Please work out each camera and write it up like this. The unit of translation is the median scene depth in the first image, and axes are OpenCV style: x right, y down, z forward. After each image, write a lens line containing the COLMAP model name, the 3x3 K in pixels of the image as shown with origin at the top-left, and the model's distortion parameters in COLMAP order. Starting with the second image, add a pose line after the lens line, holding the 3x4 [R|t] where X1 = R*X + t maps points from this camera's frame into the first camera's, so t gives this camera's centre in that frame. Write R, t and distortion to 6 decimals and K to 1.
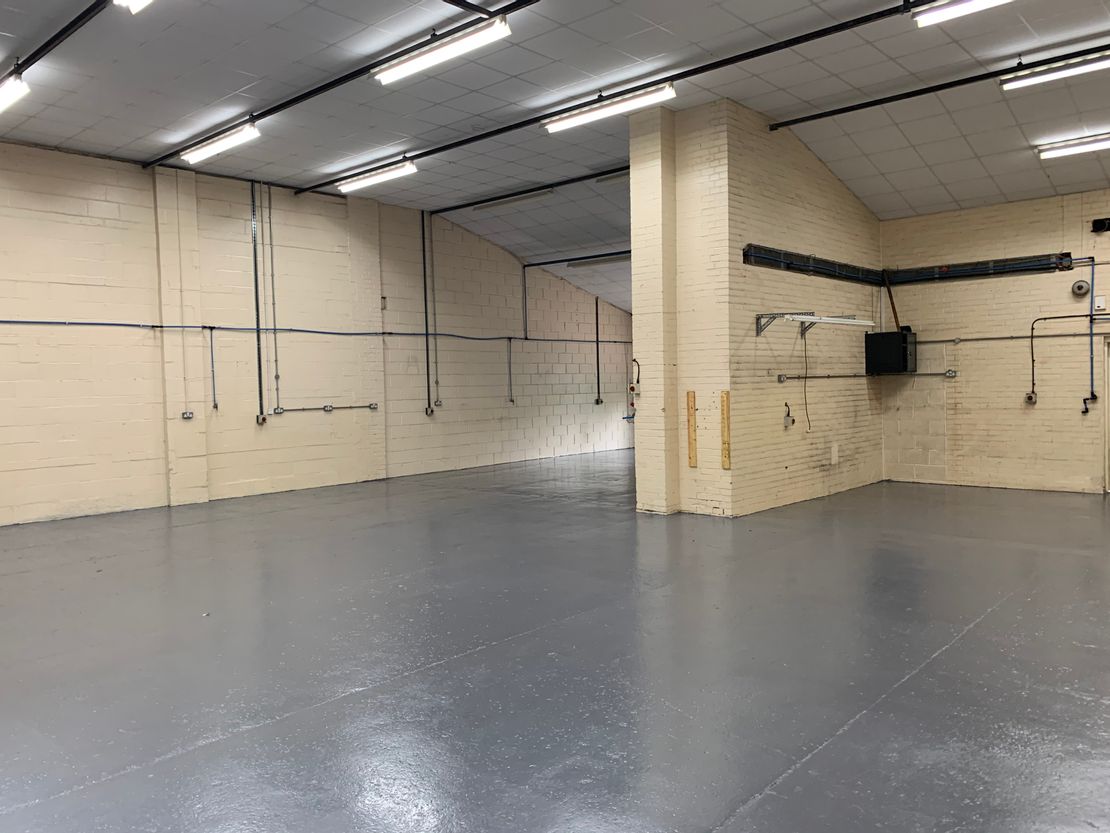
lens RADIAL K [[847.0, 0, 548.5], [0, 847.0, 414.5], [0, 0, 1]] dist [0.004508, -0.001934]
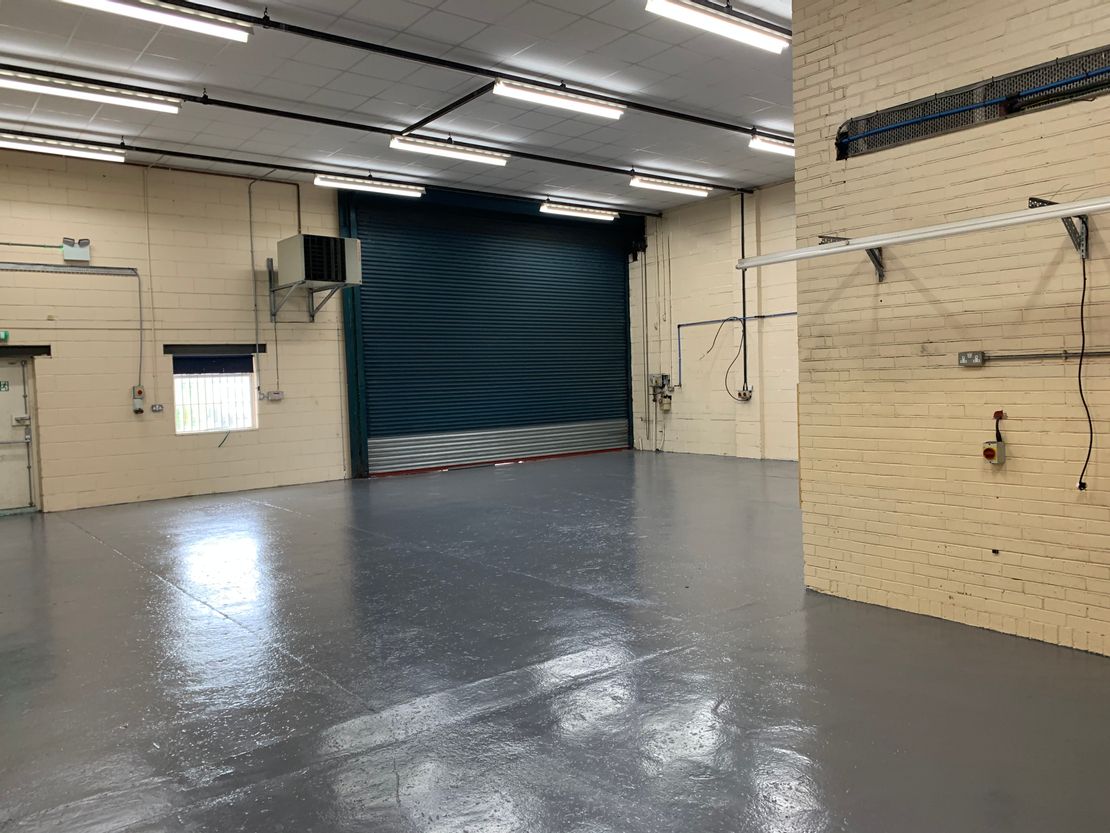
lens RADIAL K [[847.0, 0, 555.3], [0, 847.0, 417.9], [0, 0, 1]] dist [0.004508, -0.001934]
pose [[-0.182051, 0.071807, -0.980664, 0.820776], [-0.010684, 0.997127, 0.074996, -0.045245], [0.983231, 0.024131, -0.180761, 0.901900]]
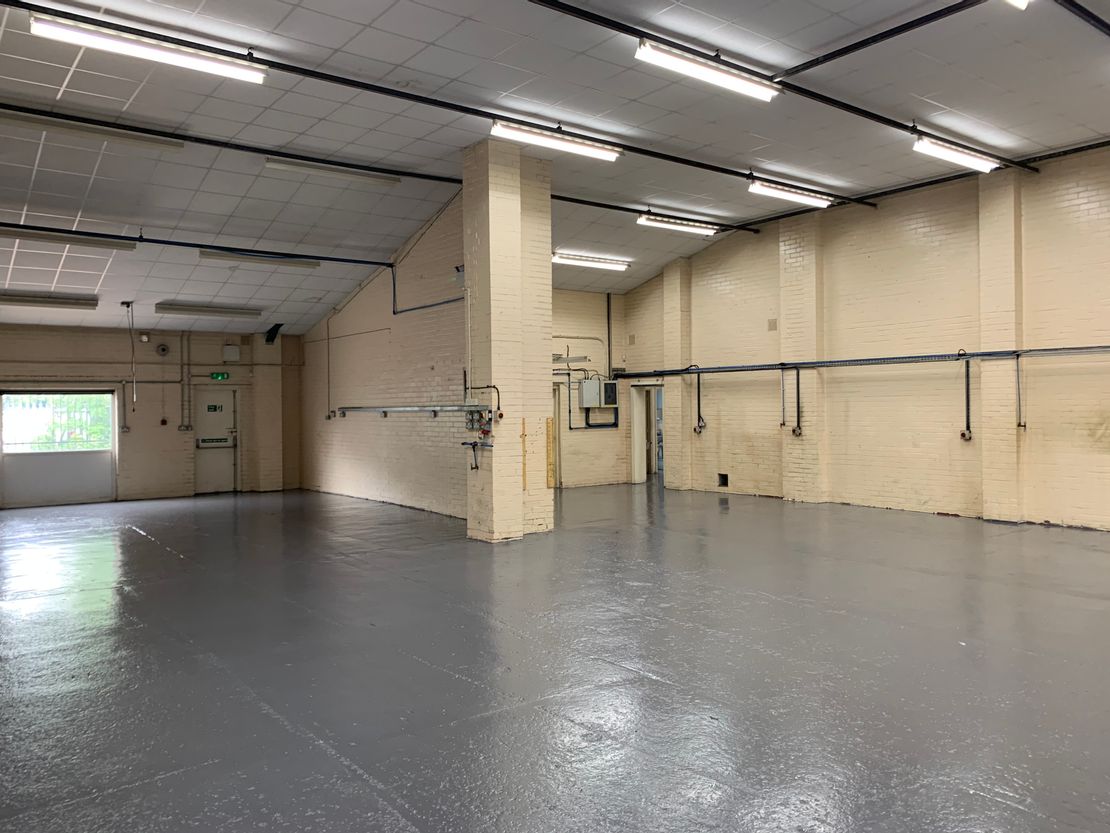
lens RADIAL K [[847.0, 0, 548.1], [0, 847.0, 416.6], [0, 0, 1]] dist [0.004508, -0.001934]
pose [[0.182946, 0.010077, 0.983071, -0.870194], [0.049463, 0.998587, -0.019441, -0.007654], [-0.981878, 0.052183, 0.182189, 0.779193]]
